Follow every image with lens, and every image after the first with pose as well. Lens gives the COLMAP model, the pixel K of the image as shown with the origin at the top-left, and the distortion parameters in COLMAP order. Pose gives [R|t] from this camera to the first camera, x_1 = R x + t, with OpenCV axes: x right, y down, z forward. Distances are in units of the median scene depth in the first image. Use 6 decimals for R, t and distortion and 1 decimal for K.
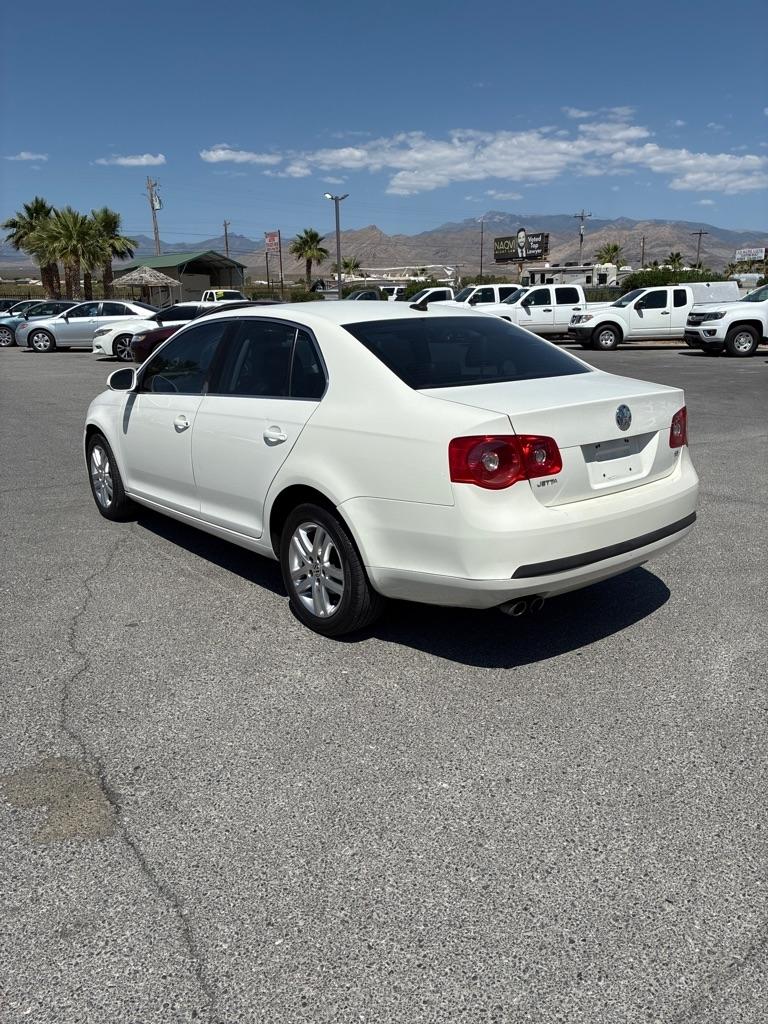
lens RADIAL K [[770.4, 0, 398.9], [0, 770.4, 519.2], [0, 0, 1]] dist [0.035910, -0.043127]
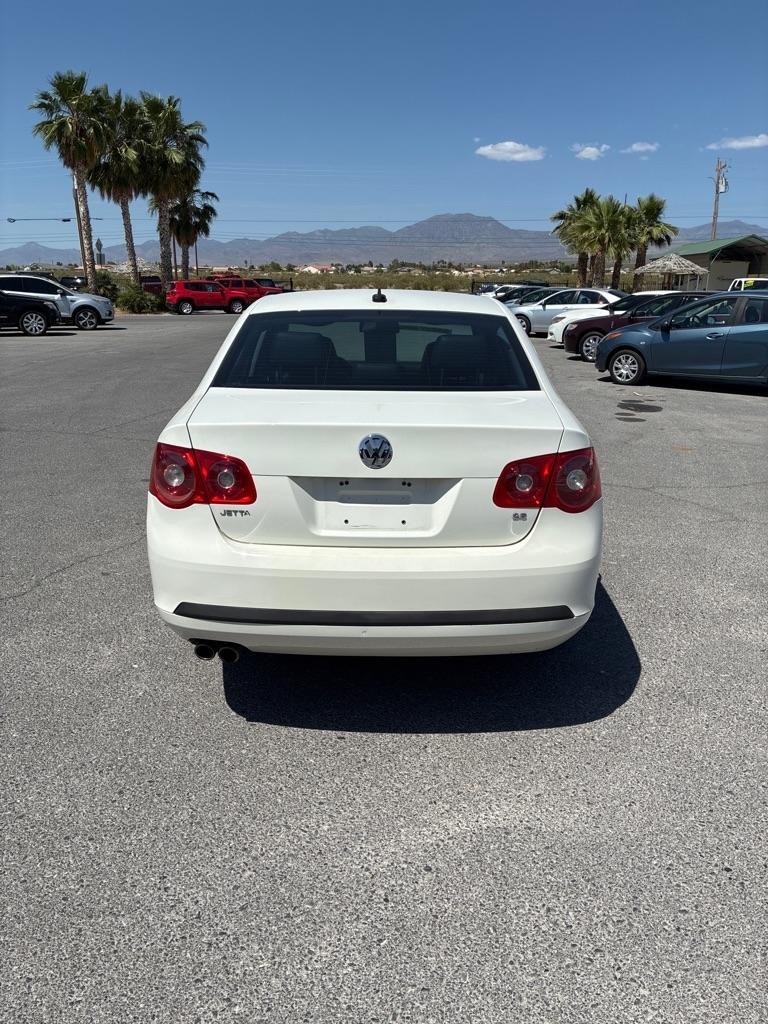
lens RADIAL K [[770.4, 0, 383.9], [0, 770.4, 528.2], [0, 0, 1]] dist [0.035910, -0.043127]
pose [[0.771127, 0.202692, -0.603555, 0.625791], [-0.187967, 0.978193, 0.088353, -0.102974], [0.608302, 0.045317, 0.792411, 0.340442]]
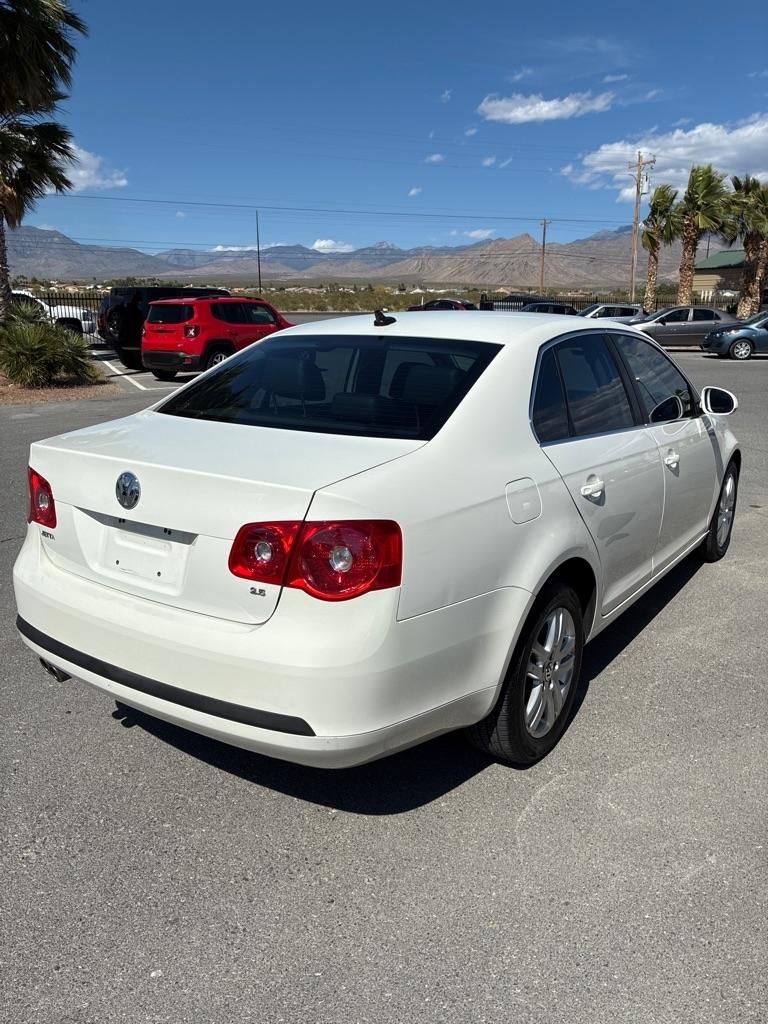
lens RADIAL K [[770.4, 0, 378.8], [0, 770.4, 512.5], [0, 0, 1]] dist [0.035910, -0.043127]
pose [[0.272642, 0.251464, -0.928672, 0.808456], [-0.257424, 0.949114, 0.181424, -0.239708], [0.927038, 0.189598, 0.323502, 0.809482]]
